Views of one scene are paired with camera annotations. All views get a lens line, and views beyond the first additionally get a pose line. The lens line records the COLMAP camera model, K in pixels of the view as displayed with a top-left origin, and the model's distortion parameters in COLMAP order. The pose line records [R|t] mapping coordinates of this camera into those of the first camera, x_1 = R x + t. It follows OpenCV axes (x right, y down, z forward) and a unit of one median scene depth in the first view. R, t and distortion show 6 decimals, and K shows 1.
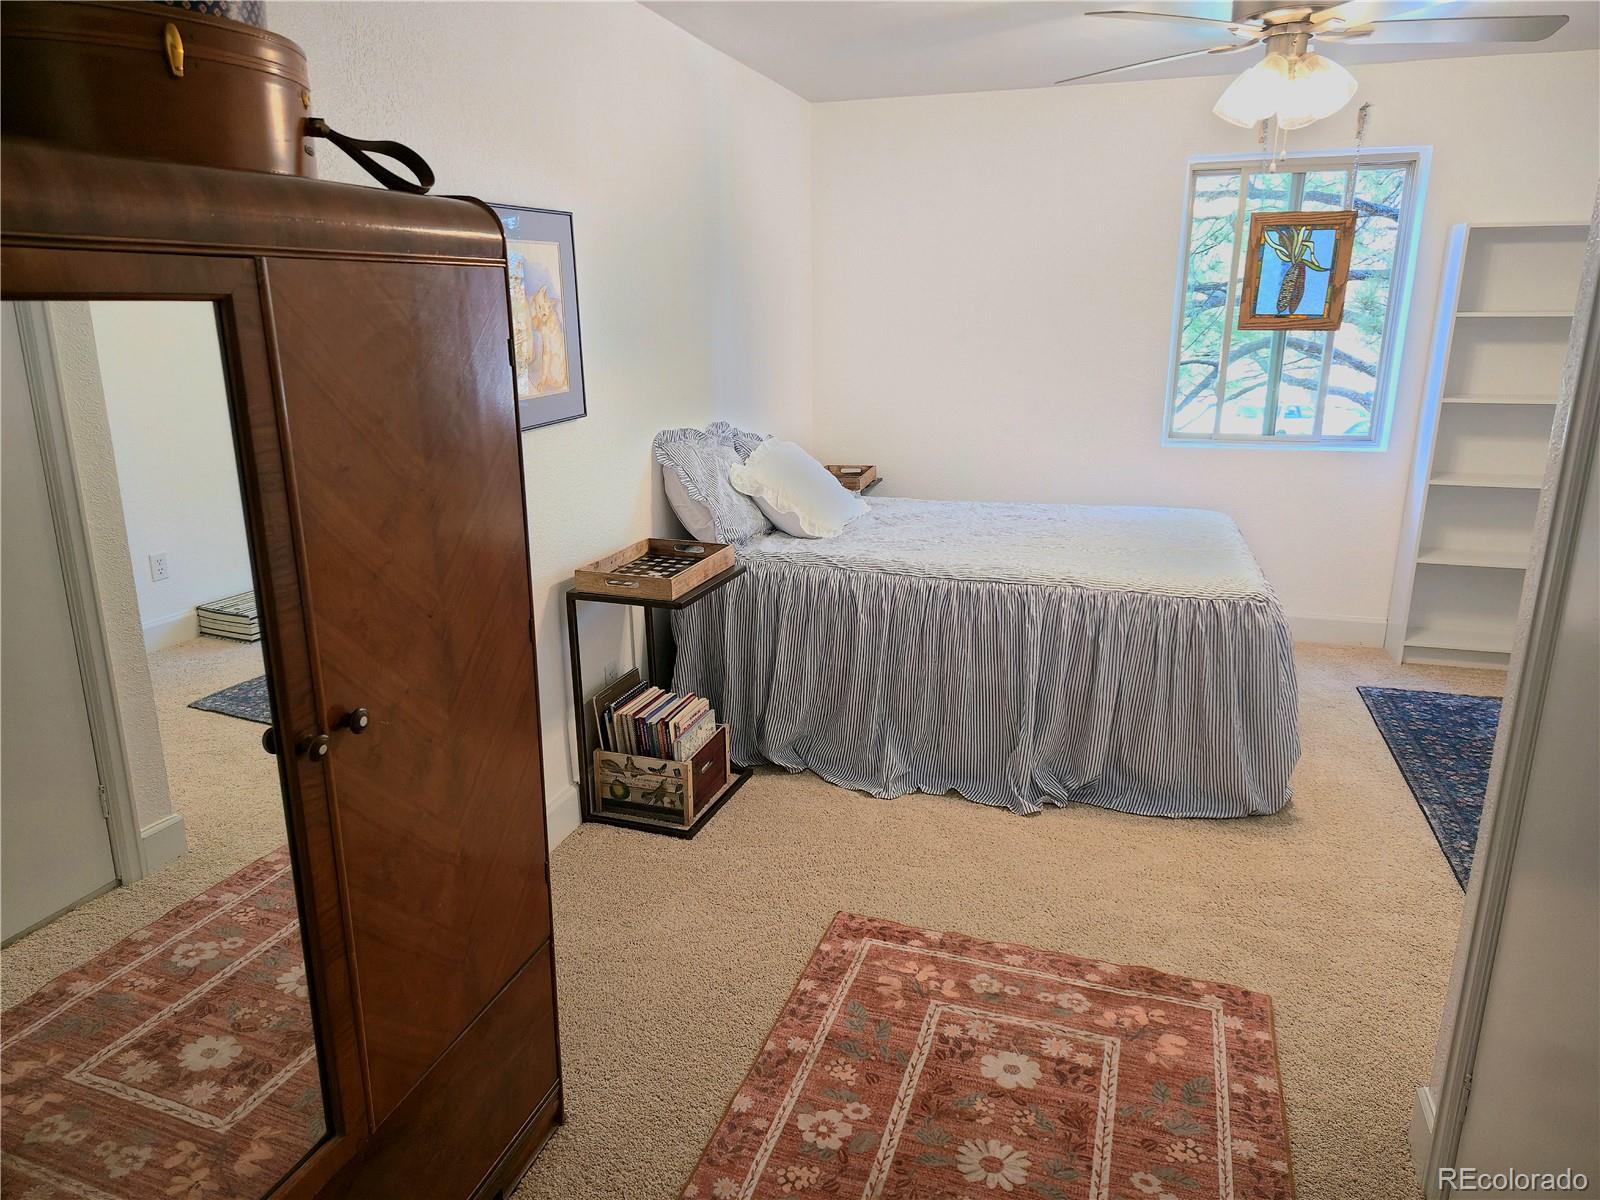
lens RADIAL K [[1048.1, 0, 810.3], [0, 1048.1, 598.4], [0, 0, 1]] dist [0.067789, -0.056913]
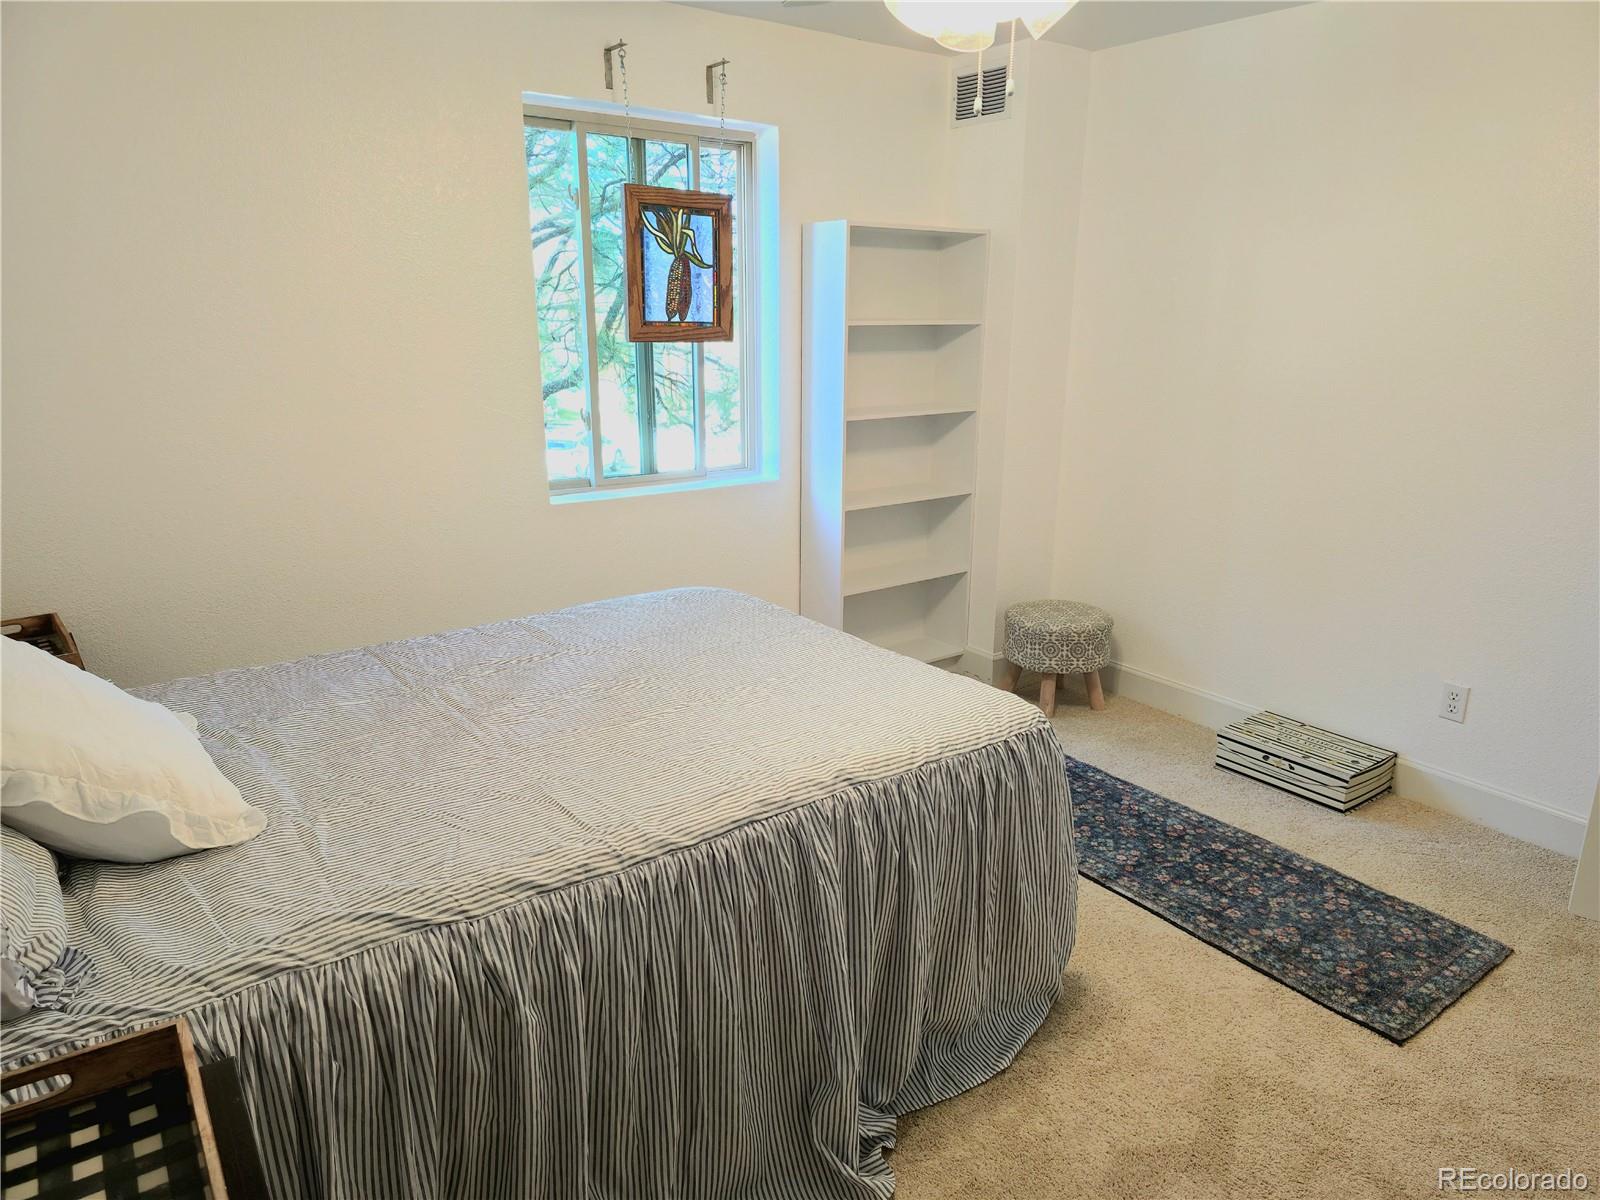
lens RADIAL K [[1048.1, 0, 810.3], [0, 1048.1, 598.4], [0, 0, 1]] dist [0.067789, -0.056913]
pose [[0.591101, -0.206641, 0.779679, -0.142684], [0.213633, 0.972214, 0.095707, -0.126105], [-0.777792, 0.109993, 0.618822, 0.479972]]
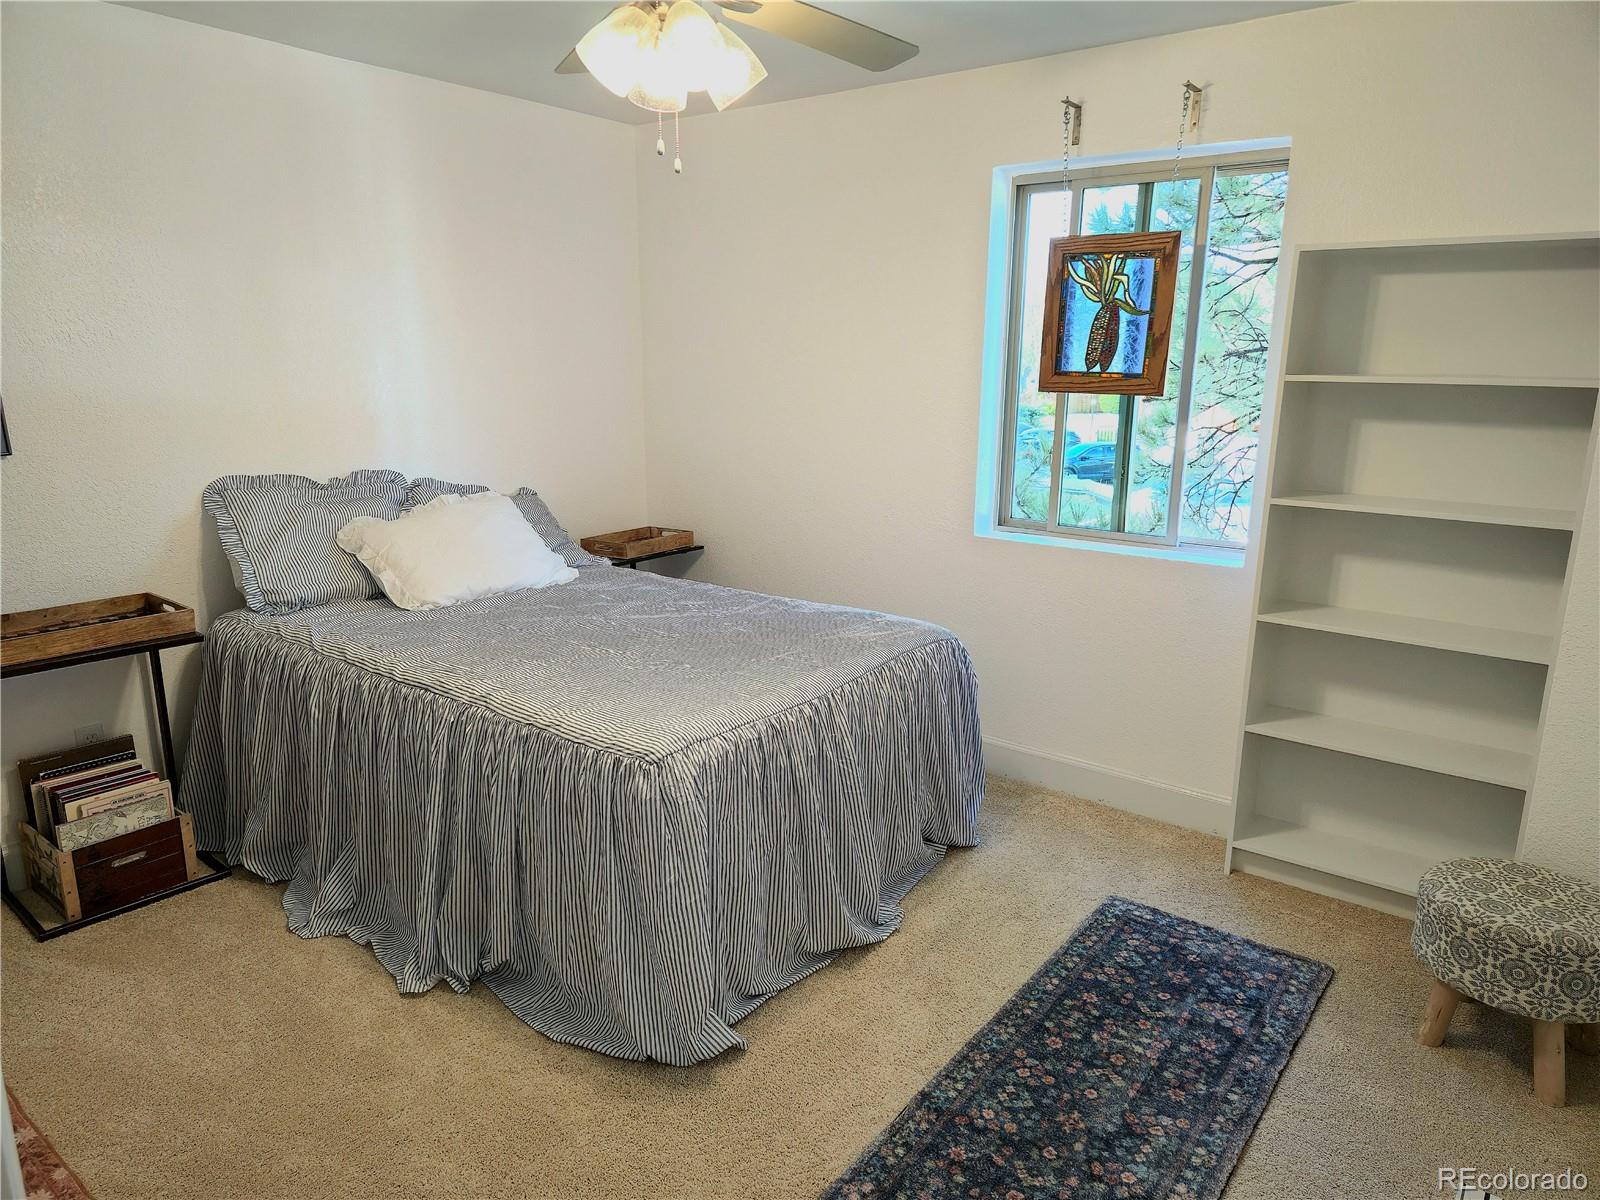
lens RADIAL K [[1048.1, 0, 810.3], [0, 1048.1, 598.4], [0, 0, 1]] dist [0.067789, -0.056913]
pose [[0.935217, 0.093510, -0.341505, 0.539545], [-0.107972, 0.993875, -0.023543, -0.073619], [0.337211, 0.058891, 0.939585, 0.257723]]
